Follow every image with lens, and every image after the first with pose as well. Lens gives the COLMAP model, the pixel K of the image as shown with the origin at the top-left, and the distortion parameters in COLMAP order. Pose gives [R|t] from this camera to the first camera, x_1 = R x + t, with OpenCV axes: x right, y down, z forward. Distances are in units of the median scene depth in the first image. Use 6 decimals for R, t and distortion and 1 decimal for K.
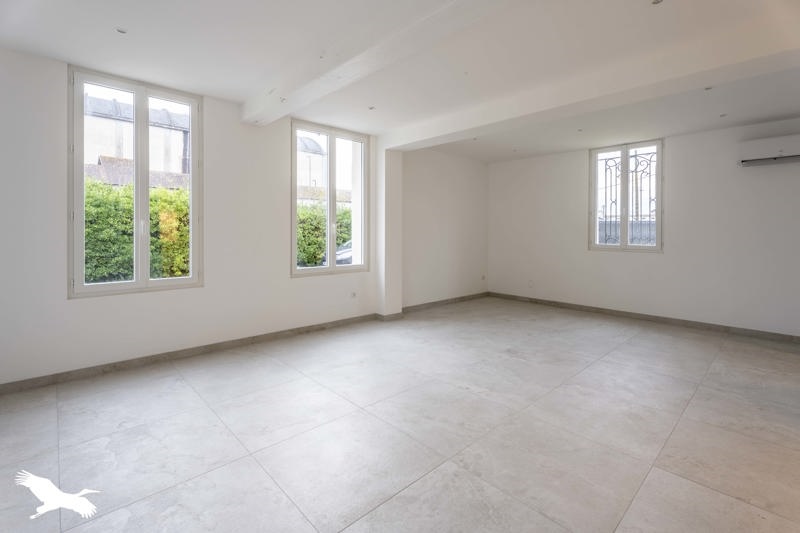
lens RADIAL K [[375.1, 0, 401.5], [0, 375.1, 225.6], [0, 0, 1]] dist [0.000930, -0.000105]
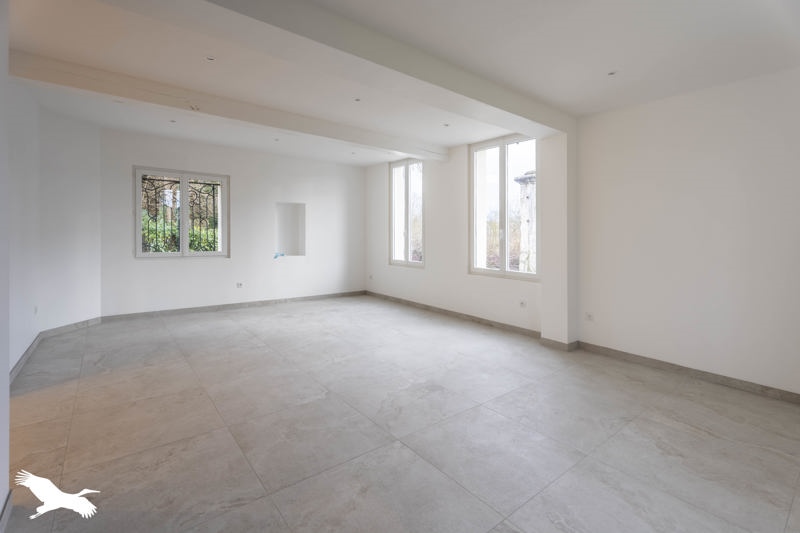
lens RADIAL K [[351.6, 0, 400.0], [0, 351.6, 266.5], [0, 0, 1]] dist [0.000577, 0.000040]
pose [[-0.081372, 0.078661, -0.993575, 0.980253], [-0.000880, 0.996875, 0.078994, 0.019781], [0.996683, 0.007302, -0.081049, 0.944334]]
